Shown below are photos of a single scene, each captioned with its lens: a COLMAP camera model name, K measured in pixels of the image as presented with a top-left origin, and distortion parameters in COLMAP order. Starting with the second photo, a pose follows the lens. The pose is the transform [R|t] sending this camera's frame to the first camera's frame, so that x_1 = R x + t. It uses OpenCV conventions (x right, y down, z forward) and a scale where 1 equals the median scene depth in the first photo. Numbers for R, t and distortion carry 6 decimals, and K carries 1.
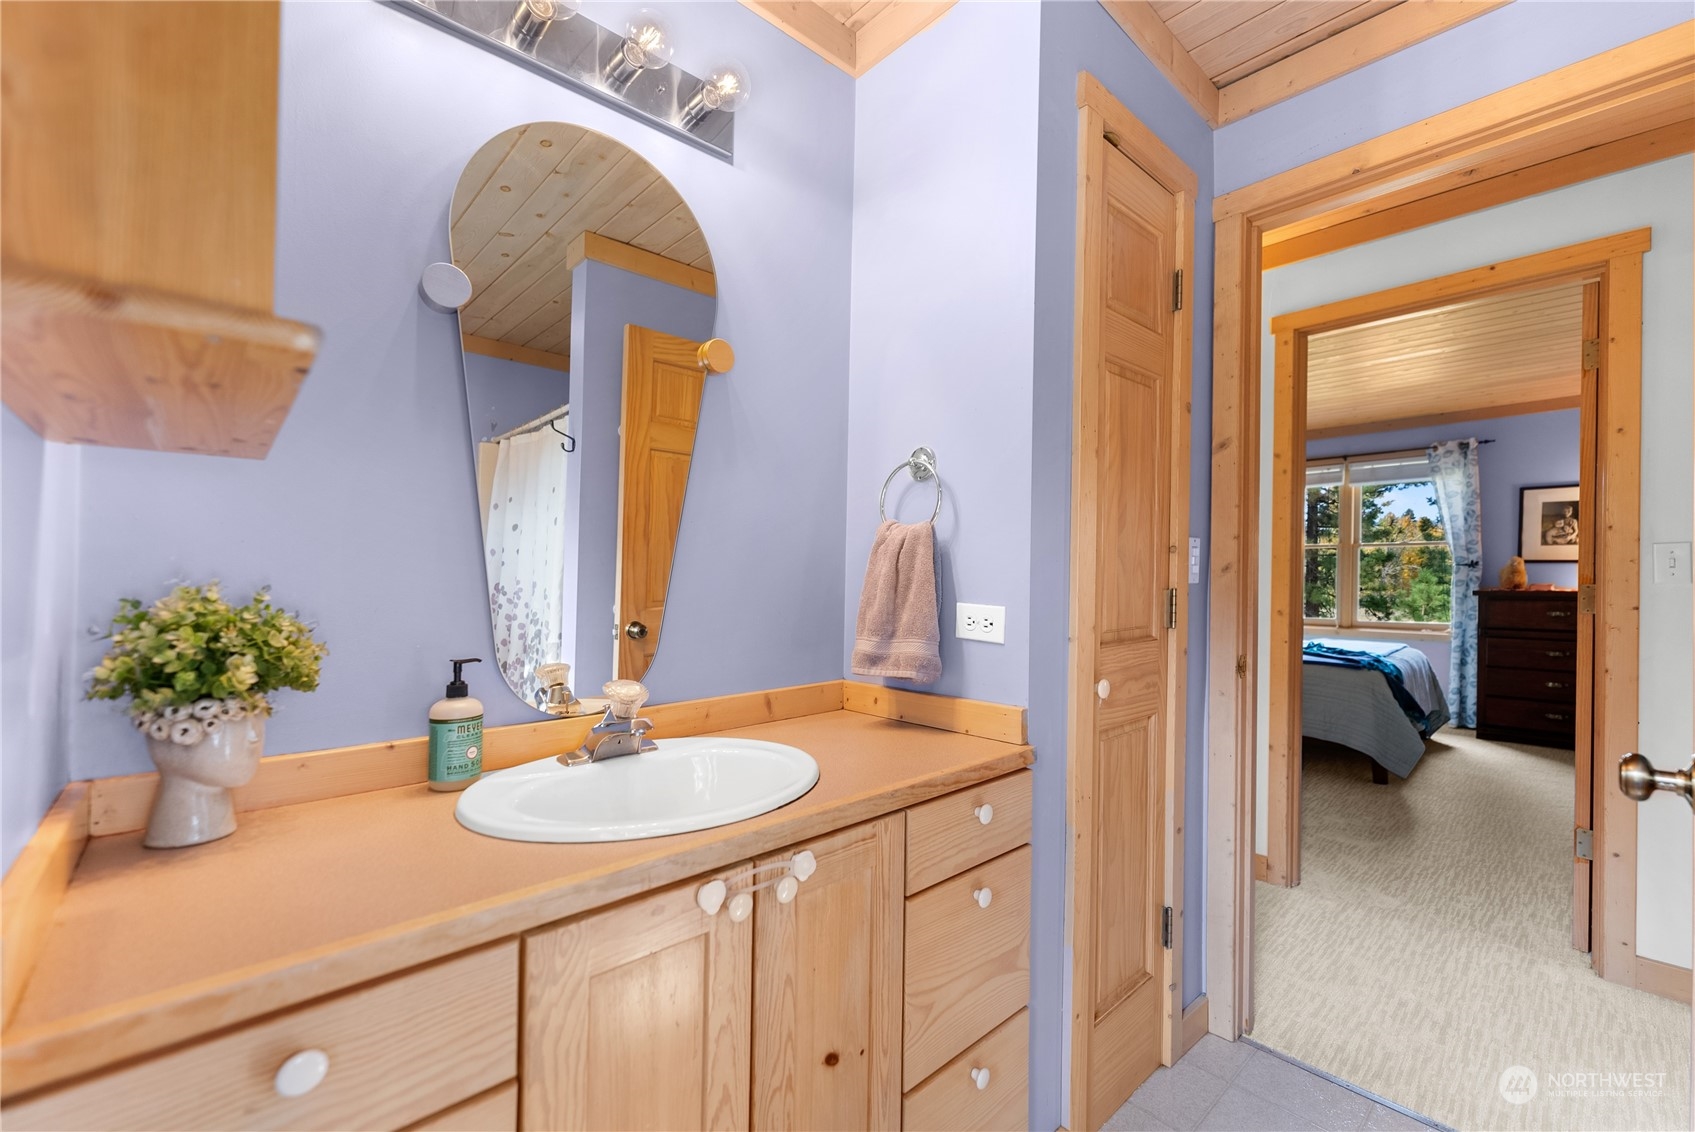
lens RADIAL K [[721.7, 0, 849.7], [0, 721.7, 597.8], [0, 0, 1]] dist [-0.000737, 0.000422]
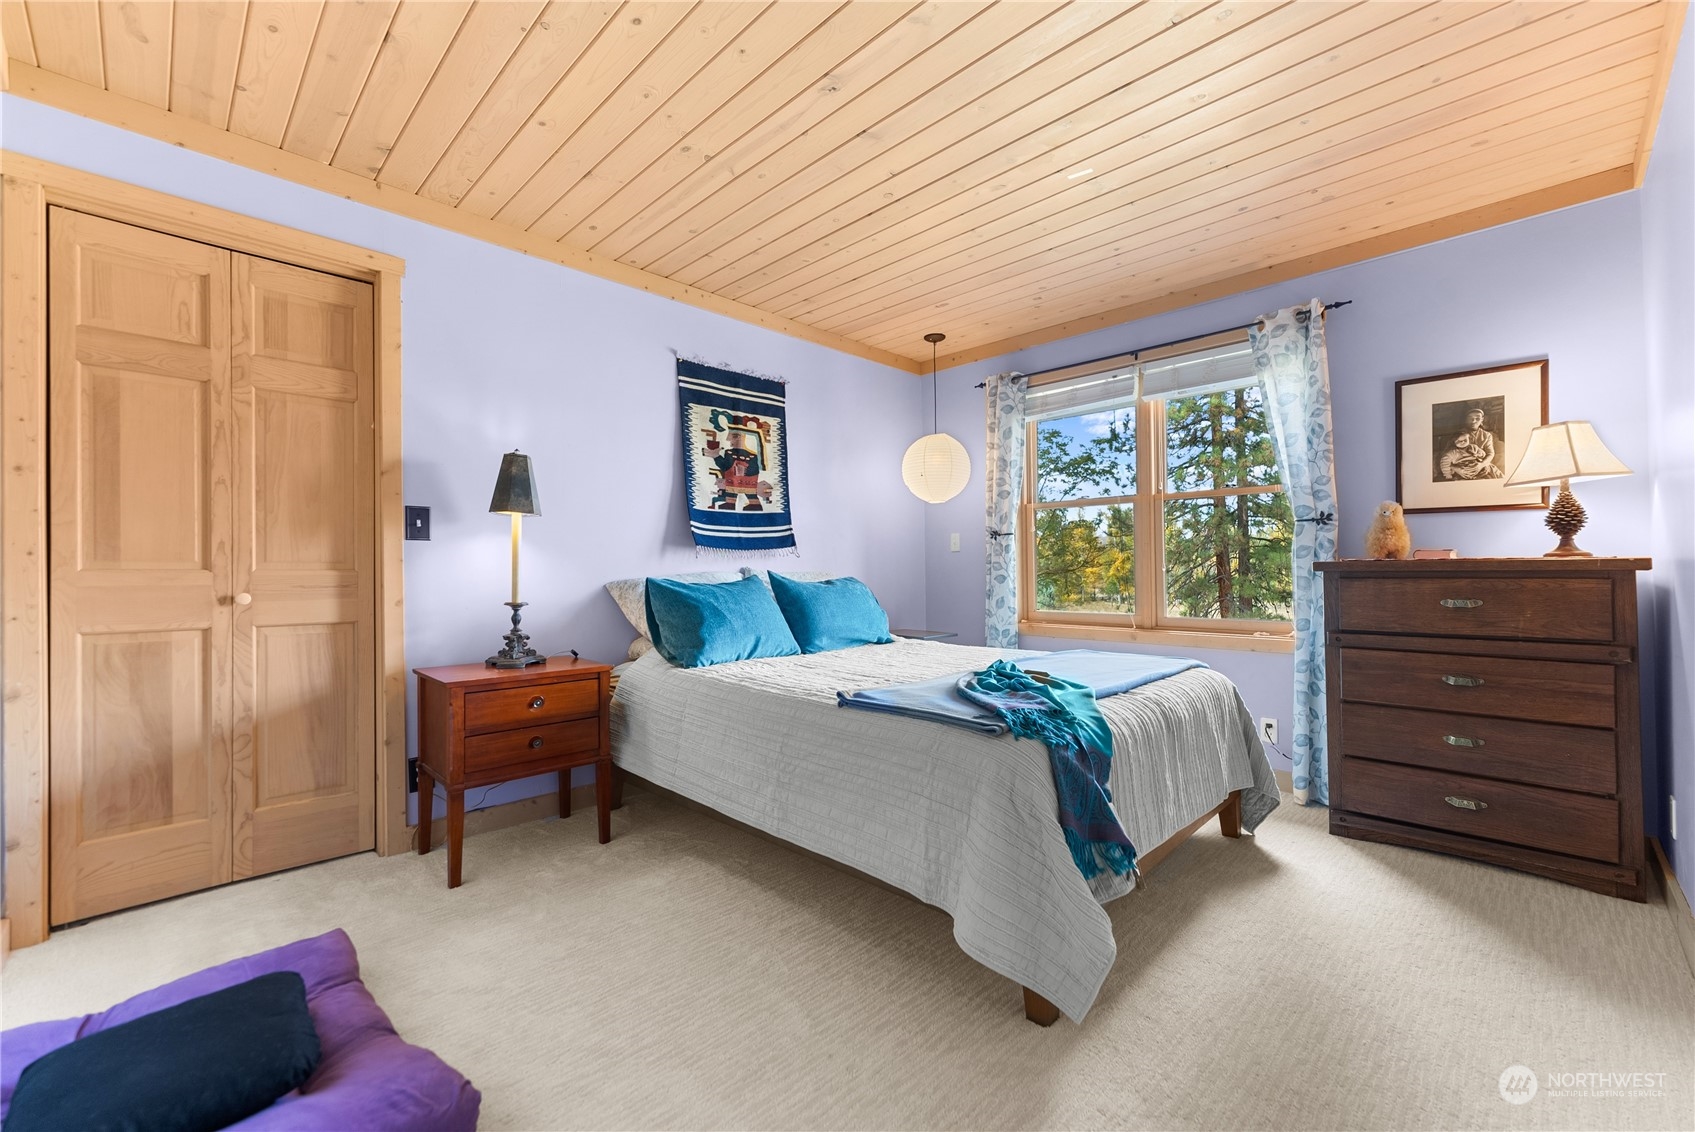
lens RADIAL K [[721.7, 0, 846.6], [0, 721.7, 570.1], [0, 0, 1]] dist [-0.000737, 0.000422]
pose [[0.999078, -0.002210, 0.042869, 0.465206], [0.003665, 0.999418, -0.033901, 0.012628], [-0.042769, 0.034027, 0.998505, 0.449198]]
